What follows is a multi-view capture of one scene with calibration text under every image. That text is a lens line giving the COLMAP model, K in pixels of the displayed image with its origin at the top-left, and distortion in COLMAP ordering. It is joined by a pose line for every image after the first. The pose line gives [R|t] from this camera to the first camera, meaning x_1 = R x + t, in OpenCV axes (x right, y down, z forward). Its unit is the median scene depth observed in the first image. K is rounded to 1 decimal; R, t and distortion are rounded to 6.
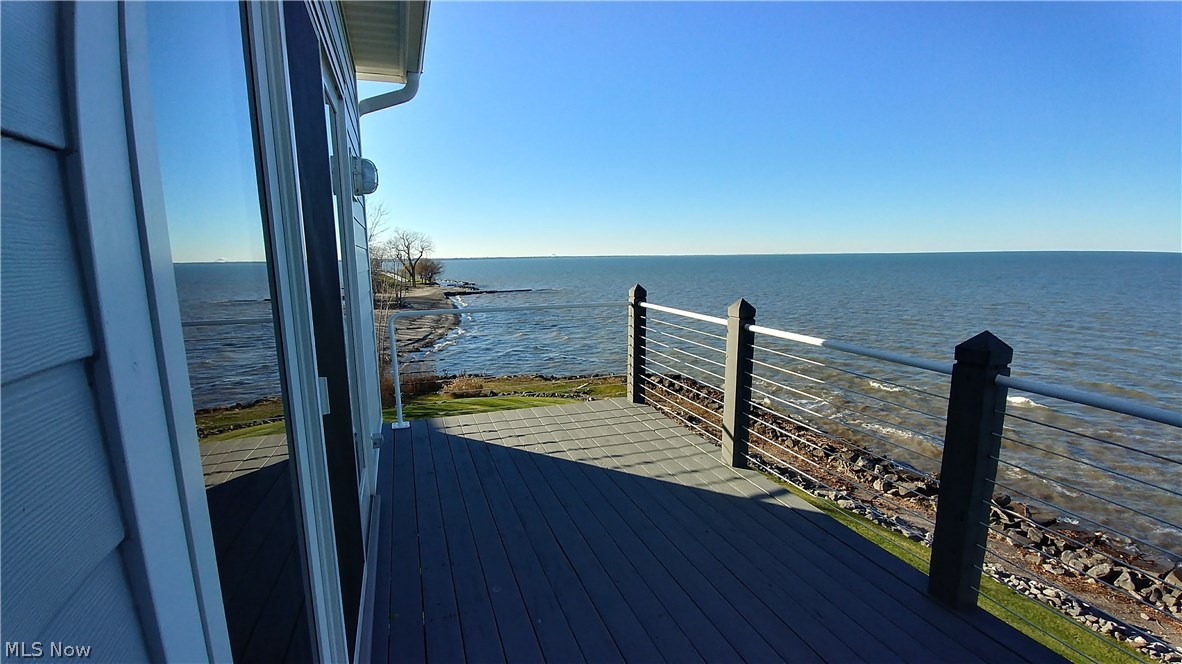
lens RADIAL K [[533.9, 0, 594.9], [0, 533.9, 347.8], [0, 0, 1]] dist [-0.055756, -0.000775]
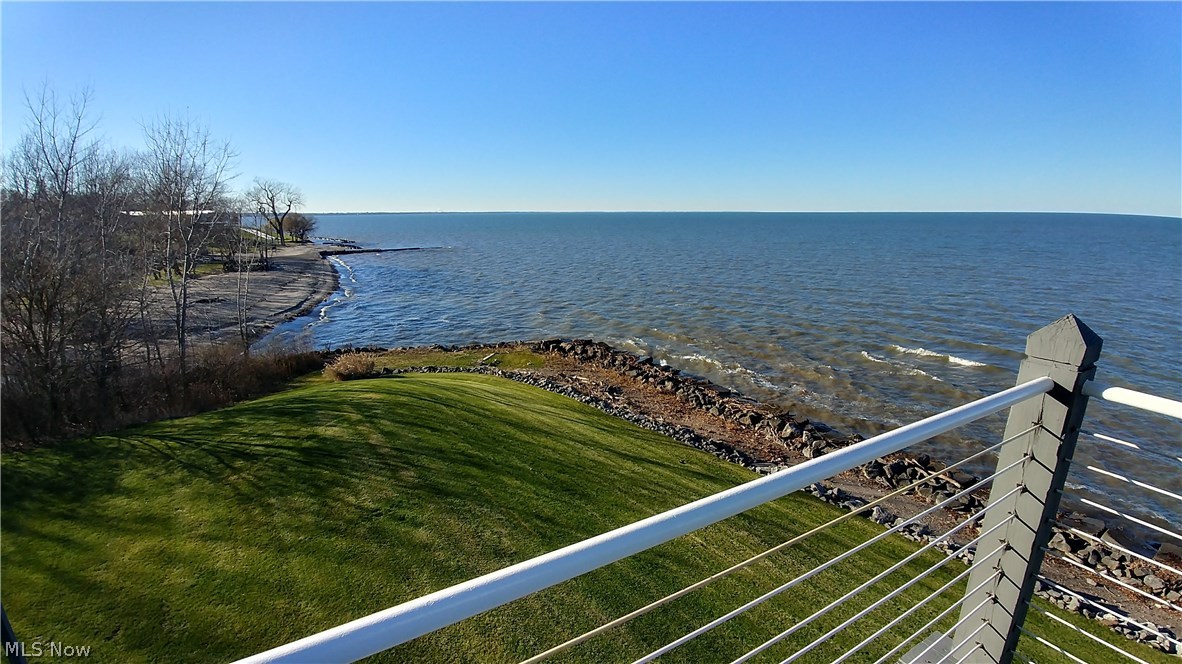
lens RADIAL K [[525.4, 0, 584.5], [0, 525.4, 344.6], [0, 0, 1]] dist [-0.030821, -0.000197]
pose [[0.981992, -0.033780, 0.185879, -0.036549], [0.019744, 0.996847, 0.076852, -0.018401], [-0.187889, -0.071798, 0.979563, 0.121698]]
